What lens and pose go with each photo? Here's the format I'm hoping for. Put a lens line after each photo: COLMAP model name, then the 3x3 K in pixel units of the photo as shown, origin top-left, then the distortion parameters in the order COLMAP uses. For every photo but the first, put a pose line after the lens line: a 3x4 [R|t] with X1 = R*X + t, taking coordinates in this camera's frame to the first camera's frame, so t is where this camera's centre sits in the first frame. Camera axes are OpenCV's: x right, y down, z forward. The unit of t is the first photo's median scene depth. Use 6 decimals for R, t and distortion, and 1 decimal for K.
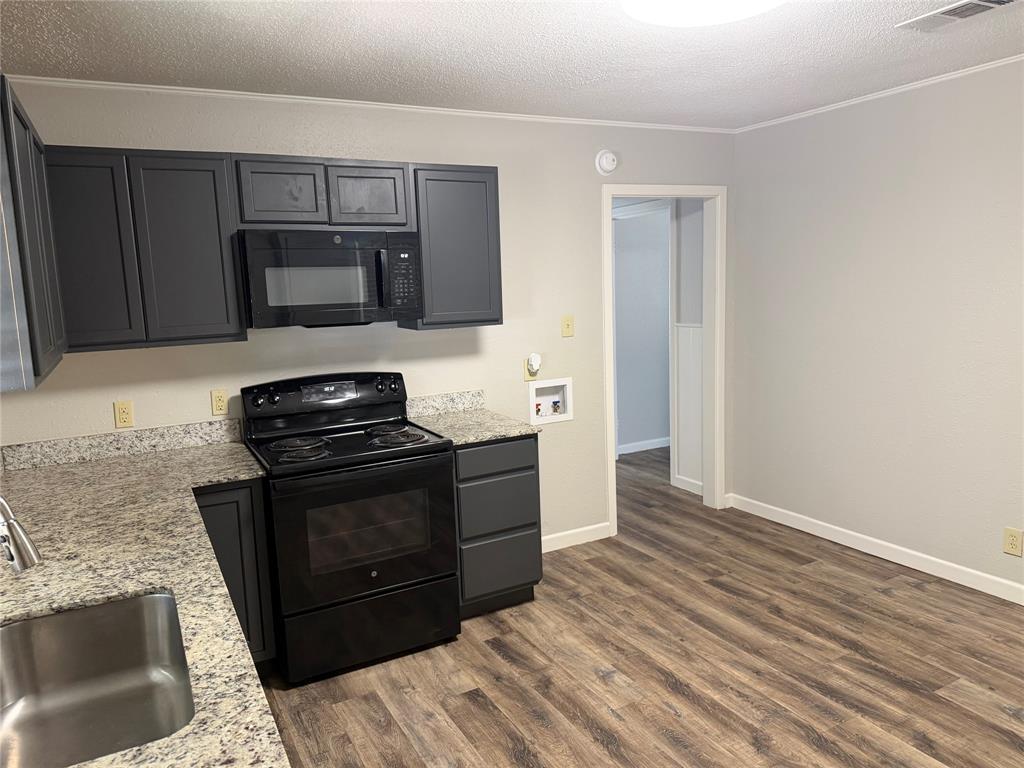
lens RADIAL K [[724.9, 0, 511.7], [0, 724.9, 384.1], [0, 0, 1]] dist [0.023387, -0.007625]
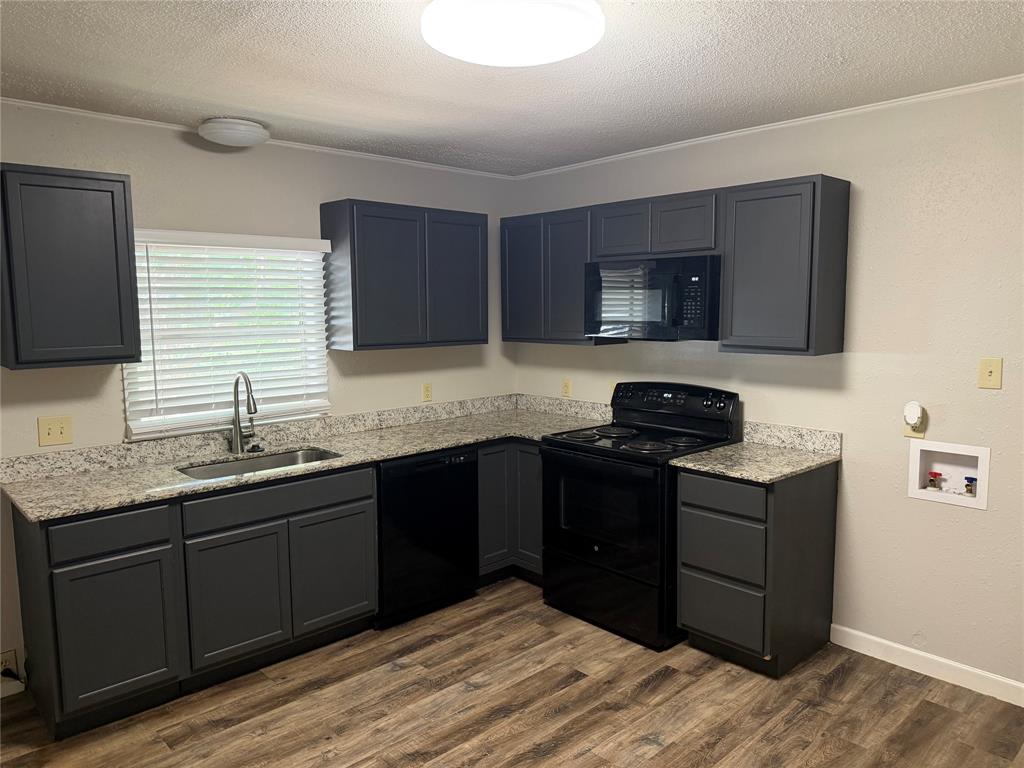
lens RADIAL K [[724.9, 0, 510.2], [0, 724.9, 383.4], [0, 0, 1]] dist [0.023387, -0.007625]
pose [[0.251934, 0.140791, -0.957448, 0.772100], [-0.142610, 0.983960, 0.107165, -0.098527], [0.957179, 0.109543, 0.267972, 0.460967]]
